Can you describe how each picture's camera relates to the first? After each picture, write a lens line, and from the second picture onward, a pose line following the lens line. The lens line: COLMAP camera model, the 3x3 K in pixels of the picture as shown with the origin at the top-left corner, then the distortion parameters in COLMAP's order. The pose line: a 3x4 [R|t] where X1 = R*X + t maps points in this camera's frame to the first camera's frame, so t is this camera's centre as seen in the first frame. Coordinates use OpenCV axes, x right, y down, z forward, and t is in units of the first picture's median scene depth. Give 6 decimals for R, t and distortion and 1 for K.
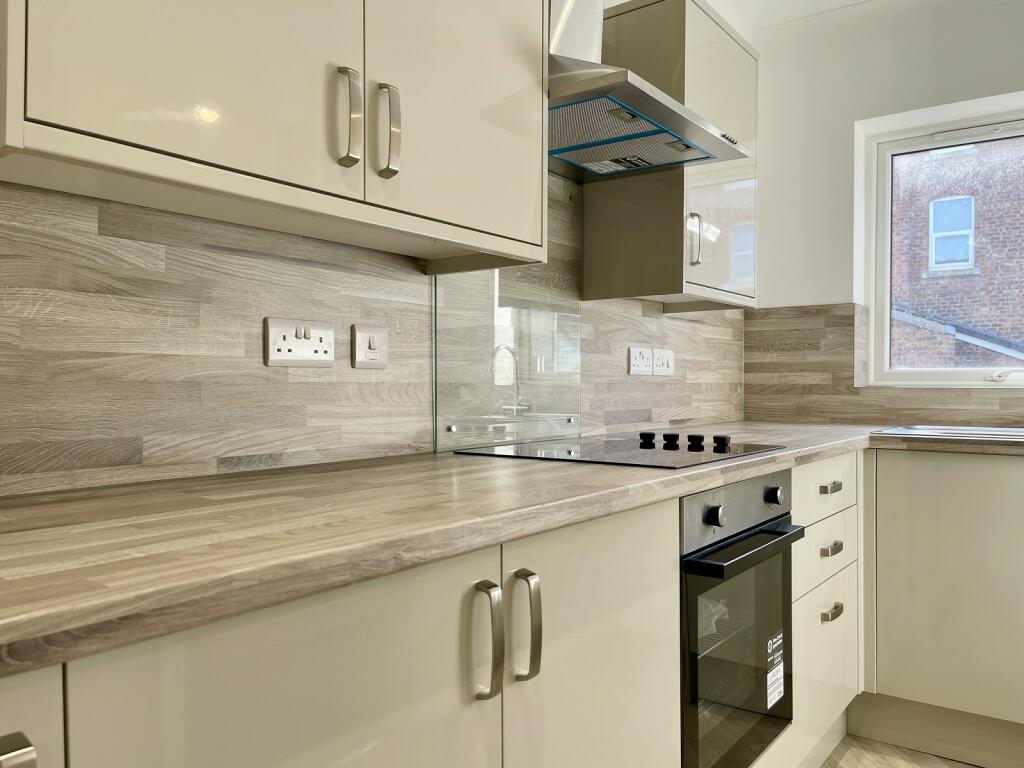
lens RADIAL K [[775.3, 0, 512.0], [0, 775.3, 384.0], [0, 0, 1]] dist [0.040804, -0.000385]
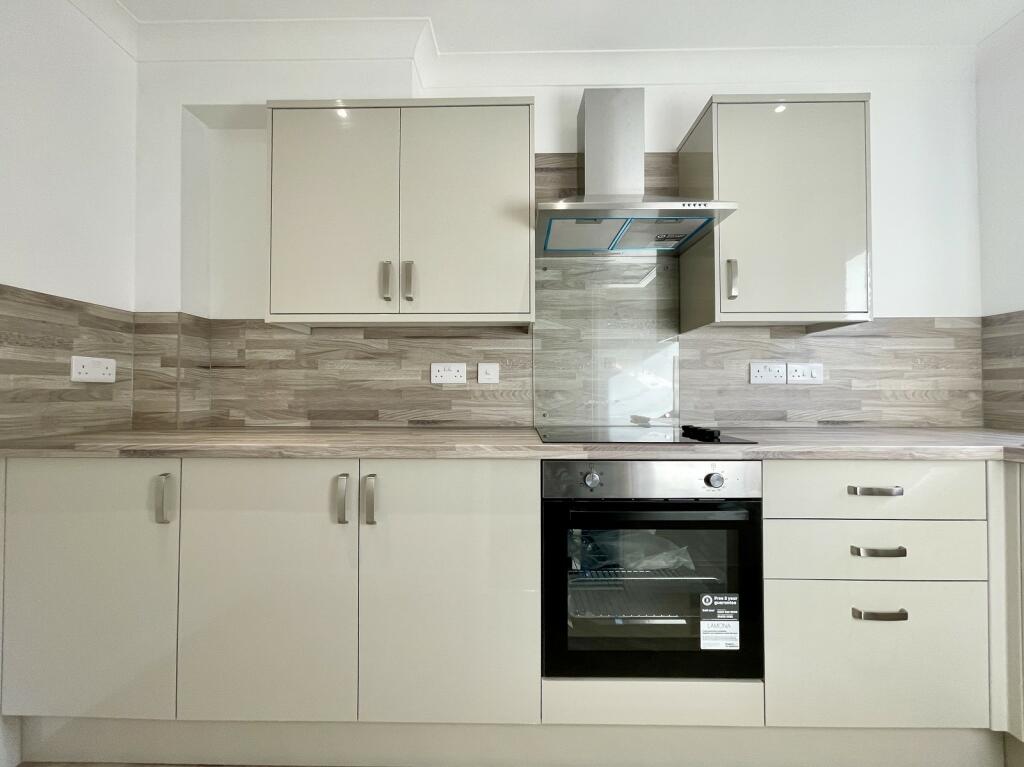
lens RADIAL K [[414.8, 0, 512.0], [0, 414.8, 383.5], [0, 0, 1]] dist [-0.001217, -0.000209]
pose [[0.594286, -0.019302, -0.804022, 0.678790], [-0.000360, 0.999705, -0.024265, 0.006811], [0.804253, 0.014710, 0.594104, 0.351266]]
